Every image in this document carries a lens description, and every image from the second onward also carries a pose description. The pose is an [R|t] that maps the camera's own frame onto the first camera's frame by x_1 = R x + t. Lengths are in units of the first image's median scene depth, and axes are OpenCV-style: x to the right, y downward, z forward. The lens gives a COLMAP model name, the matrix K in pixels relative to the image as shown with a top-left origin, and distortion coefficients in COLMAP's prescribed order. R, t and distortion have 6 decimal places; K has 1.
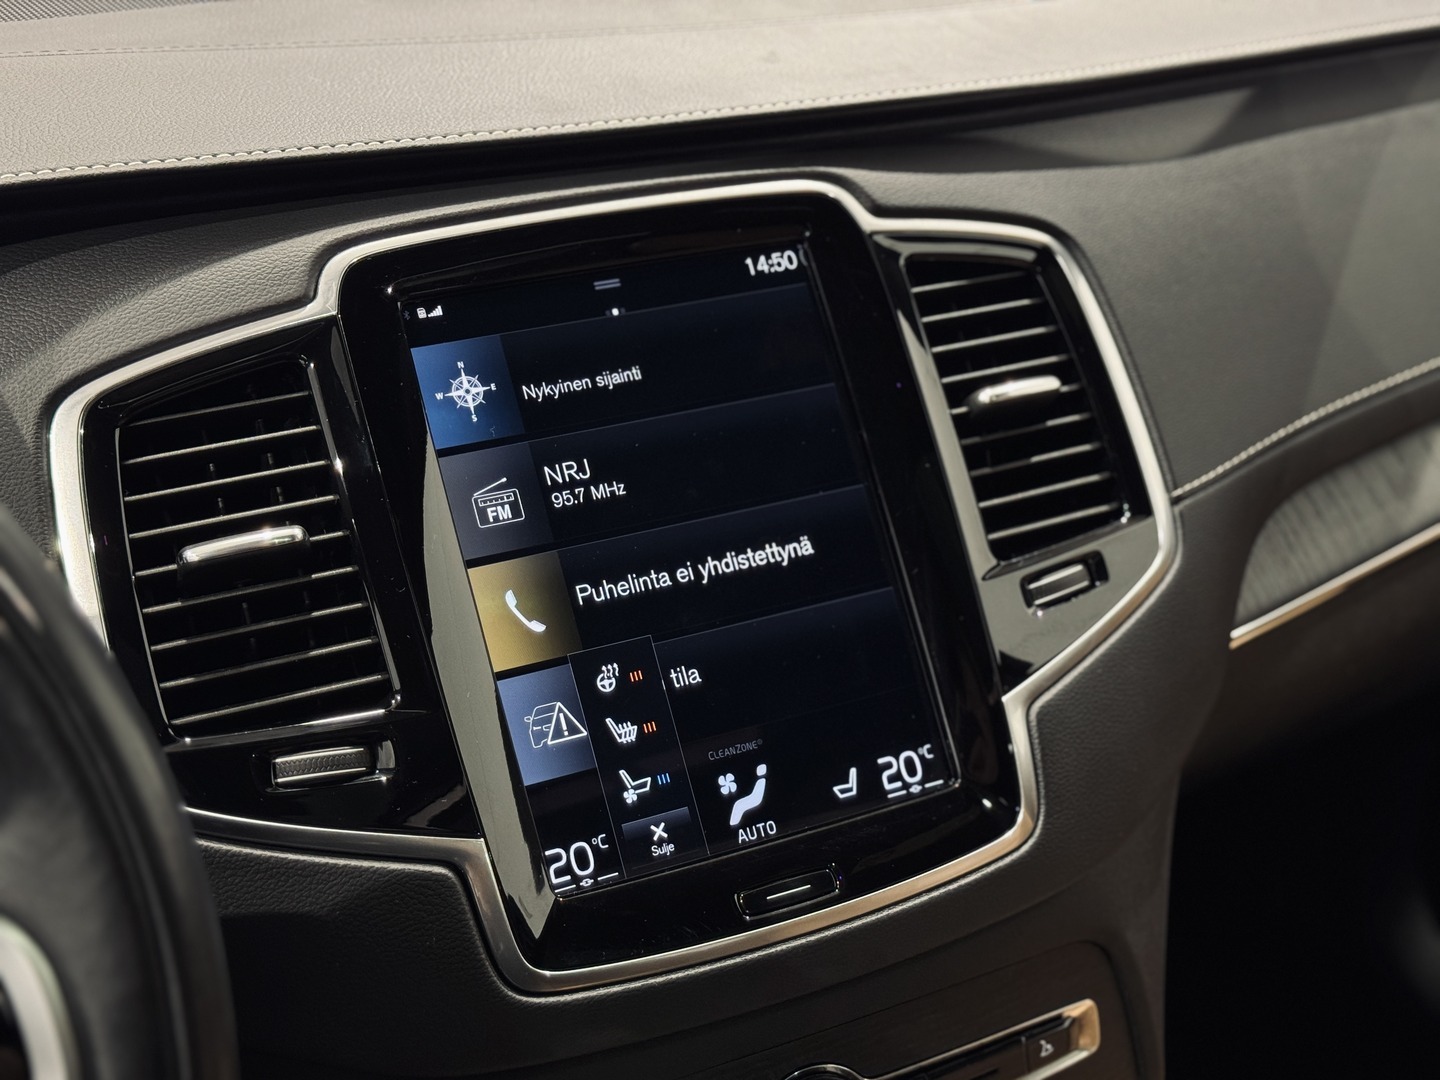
lens RADIAL K [[2029.8, 0, 720.0], [0, 2029.8, 540.0], [0, 0, 1]] dist [0.182135, -0.429810]
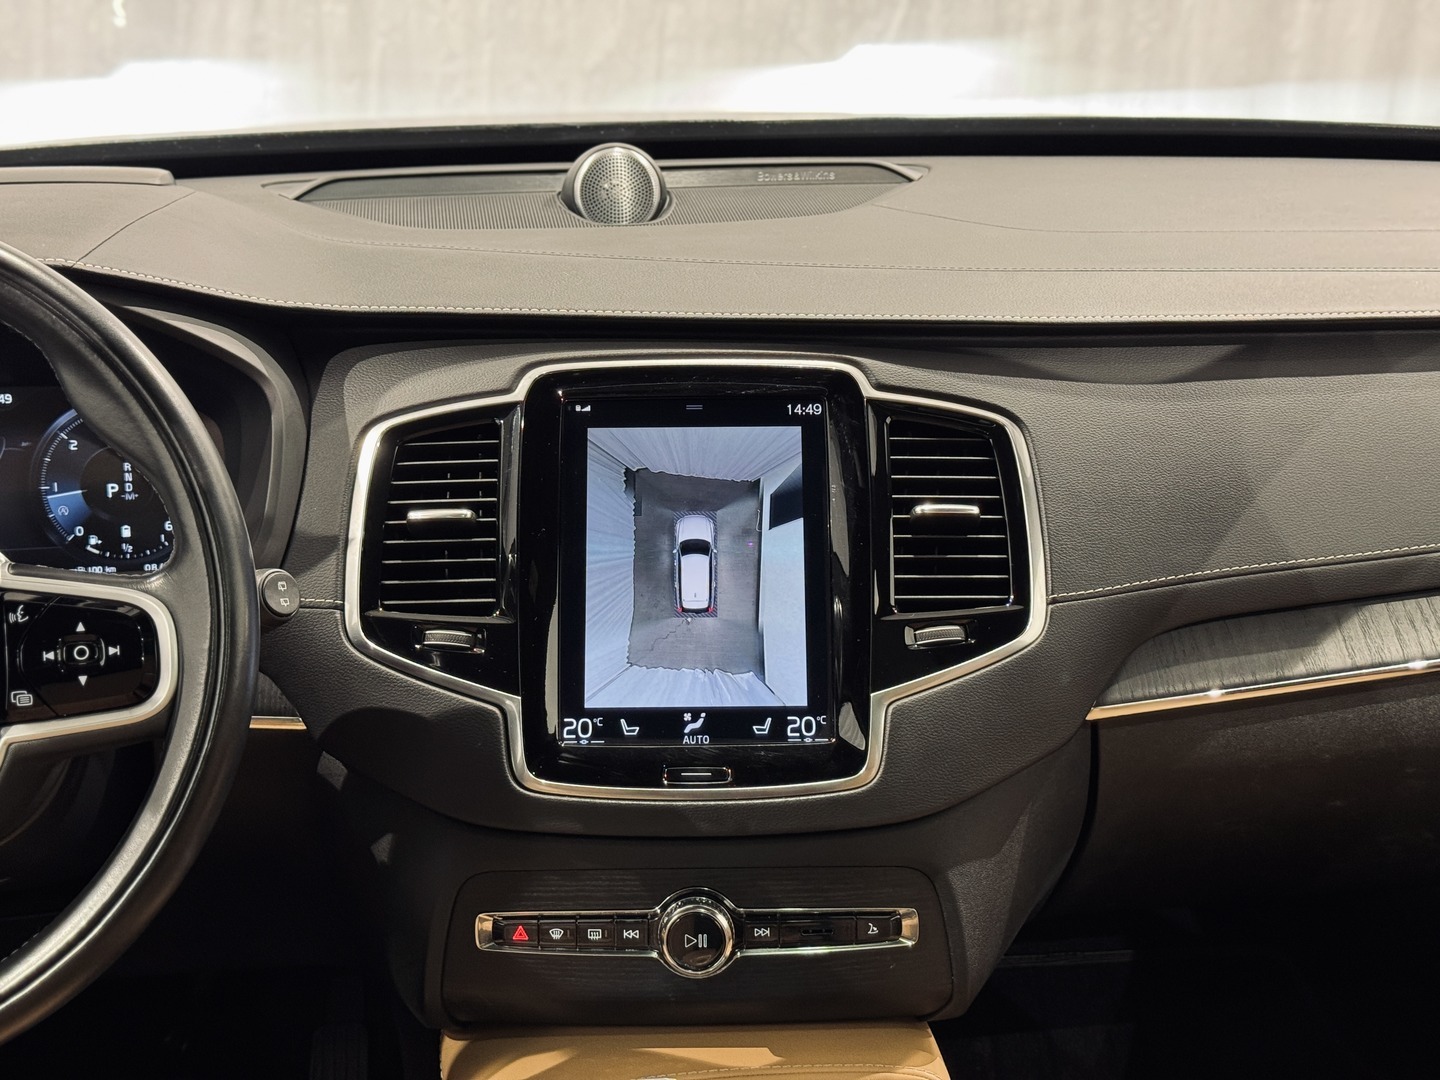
lens RADIAL K [[2081.6, 0, 708.6], [0, 2081.6, 556.8], [0, 0, 1]] dist [0.135166, 0.023957]
pose [[0.896476, 0.146541, -0.418159, 0.711570], [-0.188289, 0.980271, -0.060136, 0.098021], [0.401096, 0.132645, 0.906381, -0.542794]]
